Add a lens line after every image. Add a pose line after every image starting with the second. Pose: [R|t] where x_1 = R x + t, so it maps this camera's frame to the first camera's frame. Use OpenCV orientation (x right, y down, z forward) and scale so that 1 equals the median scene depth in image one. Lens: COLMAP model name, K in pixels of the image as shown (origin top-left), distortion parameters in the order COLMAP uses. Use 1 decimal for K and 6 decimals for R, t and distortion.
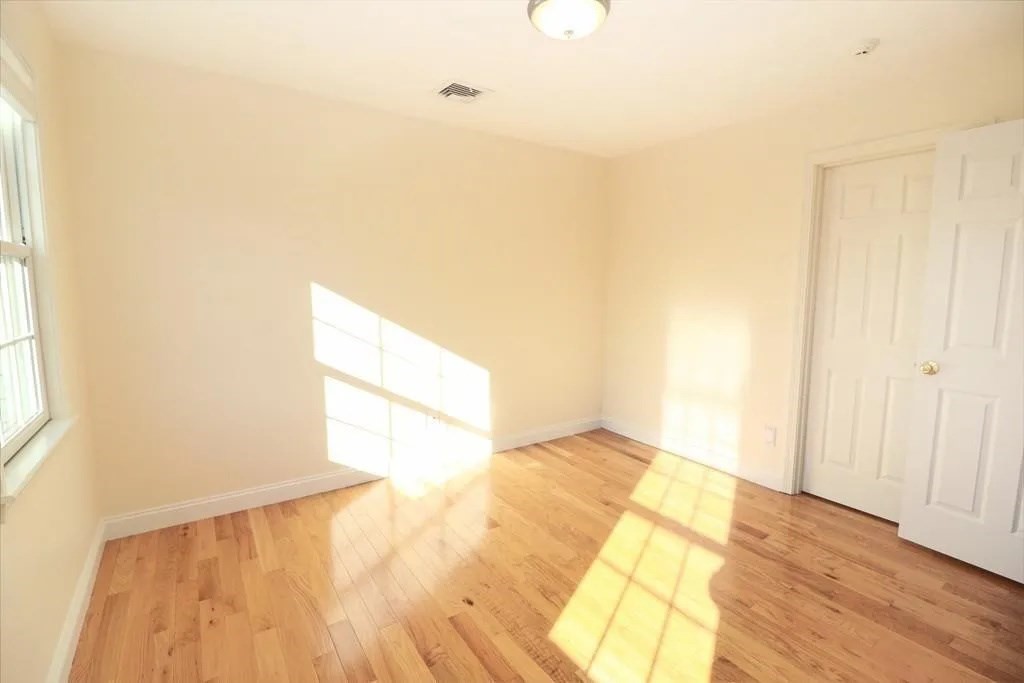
lens RADIAL K [[473.4, 0, 513.7], [0, 473.4, 343.5], [0, 0, 1]] dist [0.002760, -0.014501]
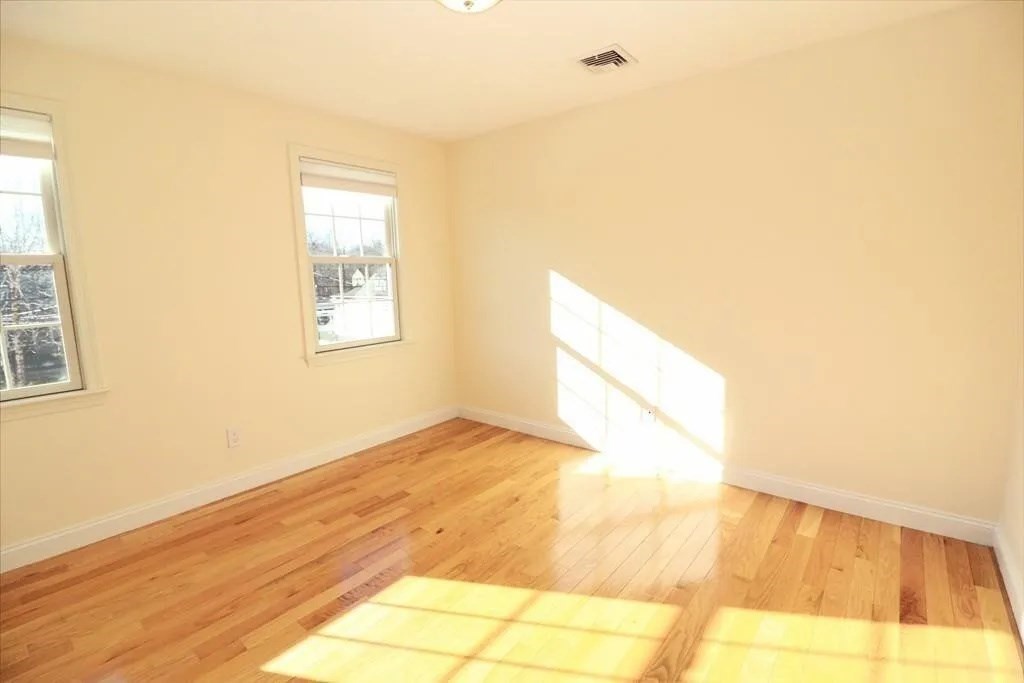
lens RADIAL K [[473.4, 0, 513.7], [0, 473.4, 343.5], [0, 0, 1]] dist [0.002760, -0.014501]
pose [[0.275983, 0.127597, -0.952655, 0.745608], [-0.095934, 0.989857, 0.104787, -0.057889], [0.956363, 0.062473, 0.285425, 0.560052]]
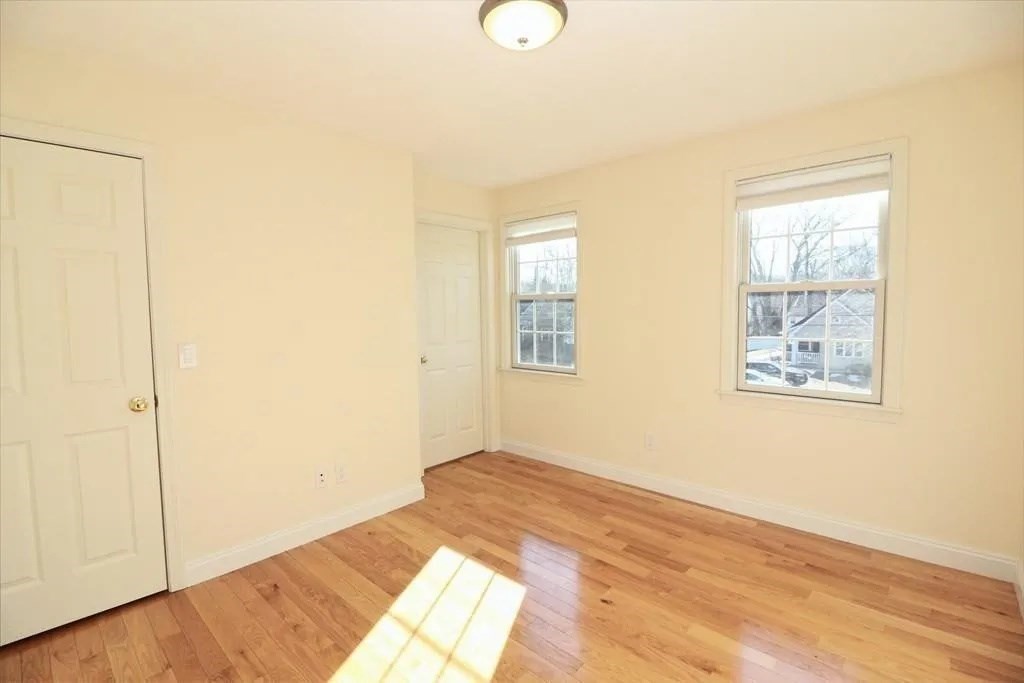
lens RADIAL K [[473.4, 0, 513.7], [0, 473.4, 343.5], [0, 0, 1]] dist [0.002760, -0.014501]
pose [[-0.975406, 0.021785, -0.219335, 0.233431], [-0.022283, 0.980259, 0.196456, -0.164912], [0.219285, 0.196512, -0.955666, 1.305202]]
